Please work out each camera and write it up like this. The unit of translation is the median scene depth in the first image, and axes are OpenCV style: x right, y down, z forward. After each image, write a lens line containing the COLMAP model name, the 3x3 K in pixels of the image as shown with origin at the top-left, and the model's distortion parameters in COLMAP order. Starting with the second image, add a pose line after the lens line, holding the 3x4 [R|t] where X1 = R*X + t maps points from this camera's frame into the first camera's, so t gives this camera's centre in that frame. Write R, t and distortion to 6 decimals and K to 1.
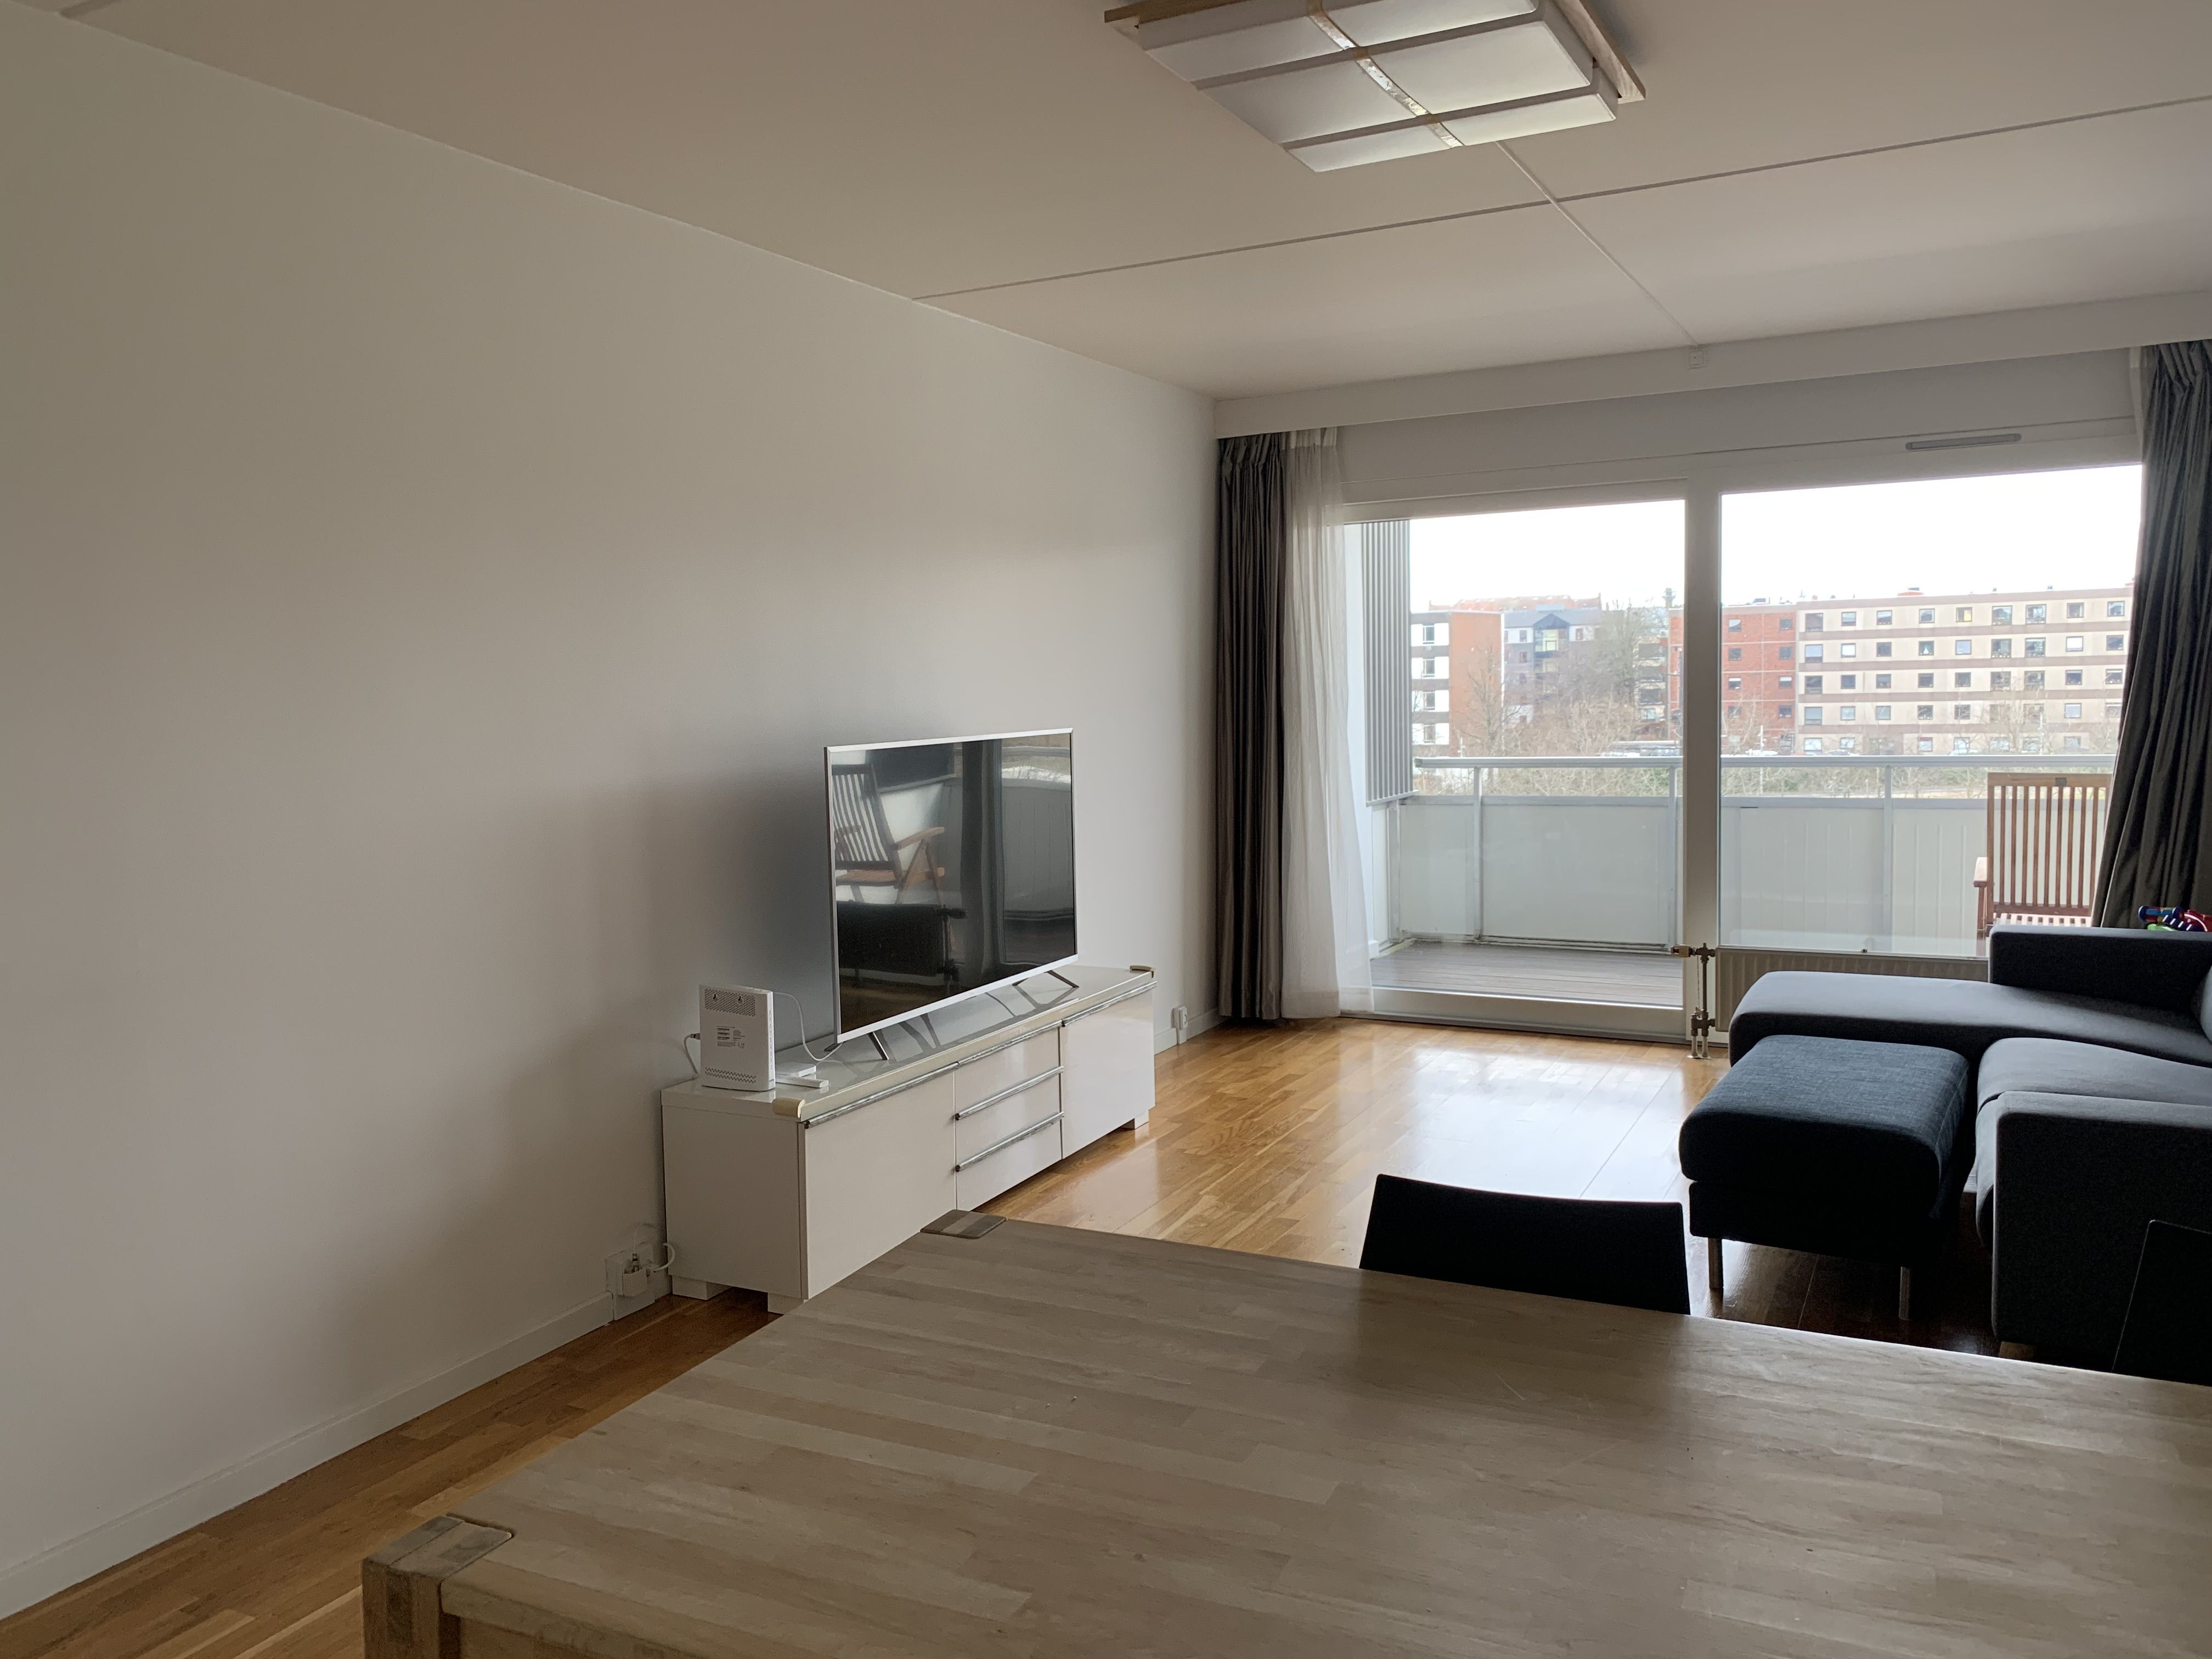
lens RADIAL K [[1669.2, 0, 1106.0], [0, 1669.2, 829.5], [0, 0, 1]] dist [0.084576, -0.123322]
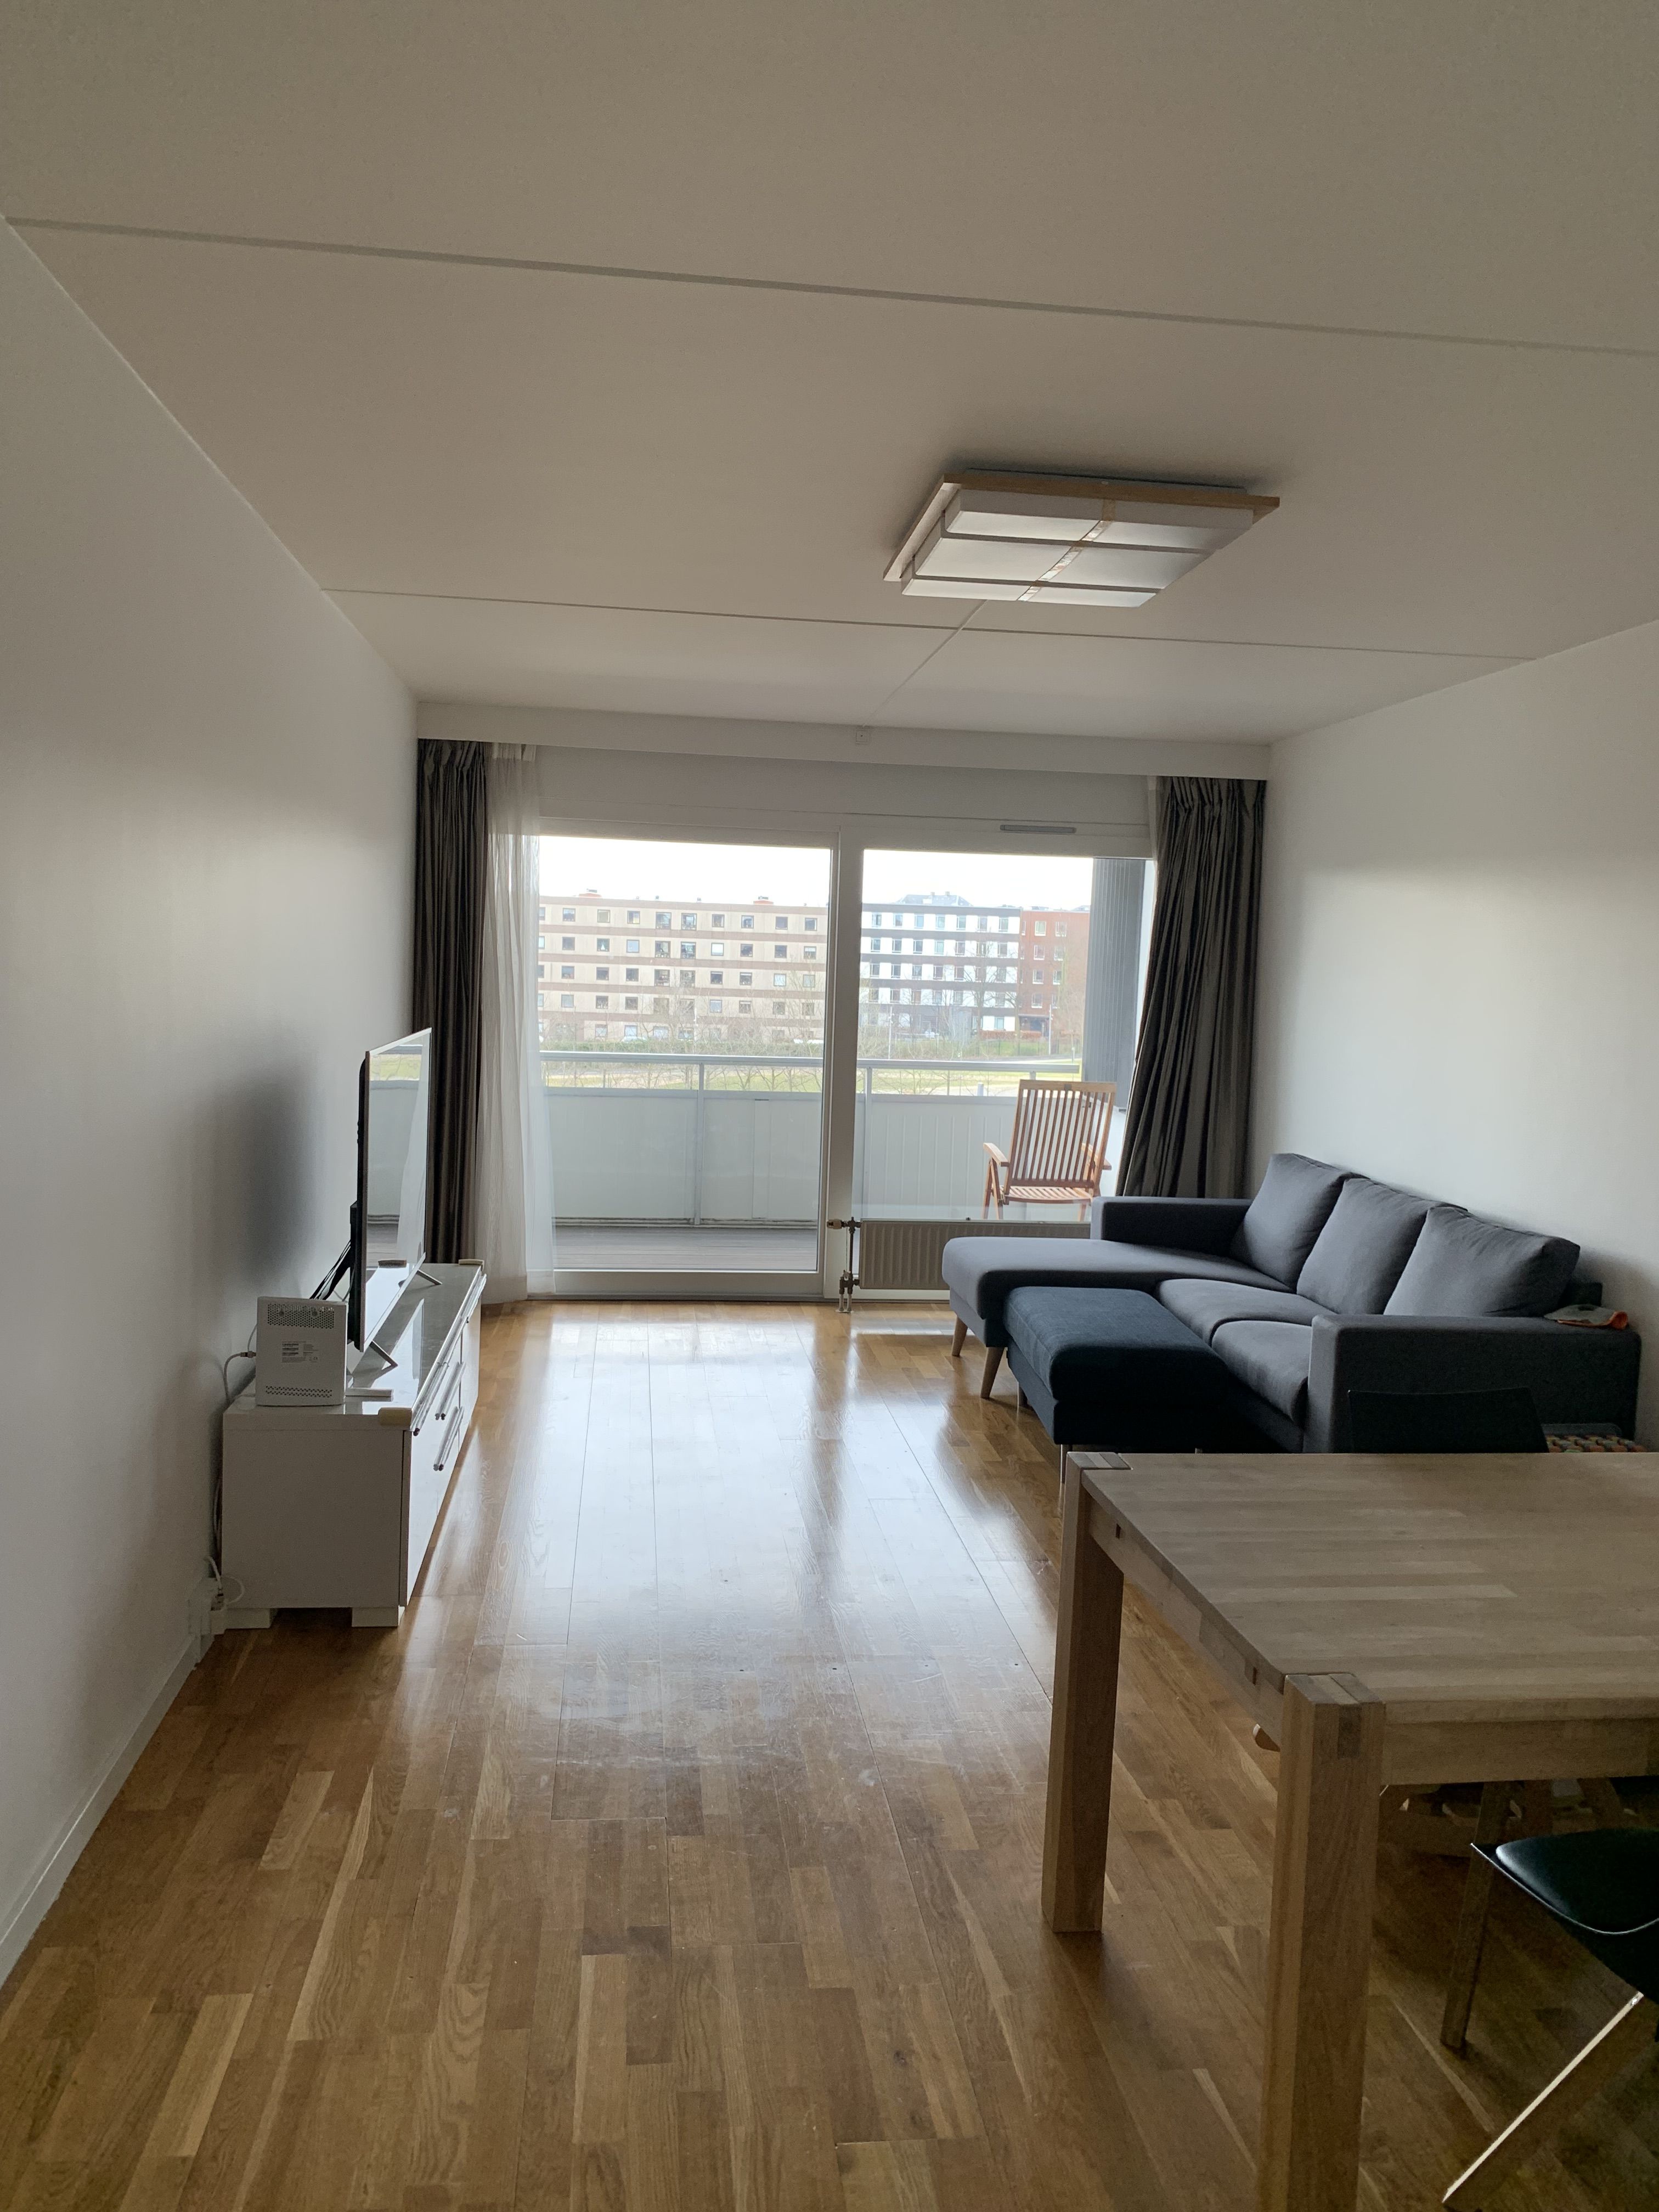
lens RADIAL K [[1669.2, 0, 829.5], [0, 1669.2, 1106.0], [0, 0, 1]] dist [0.084576, -0.123322]
pose [[0.821517, 0.003779, 0.570171, -0.311397], [-0.004568, 0.999990, -0.000045, -0.011227], [-0.570165, -0.002568, 0.821526, 0.019151]]
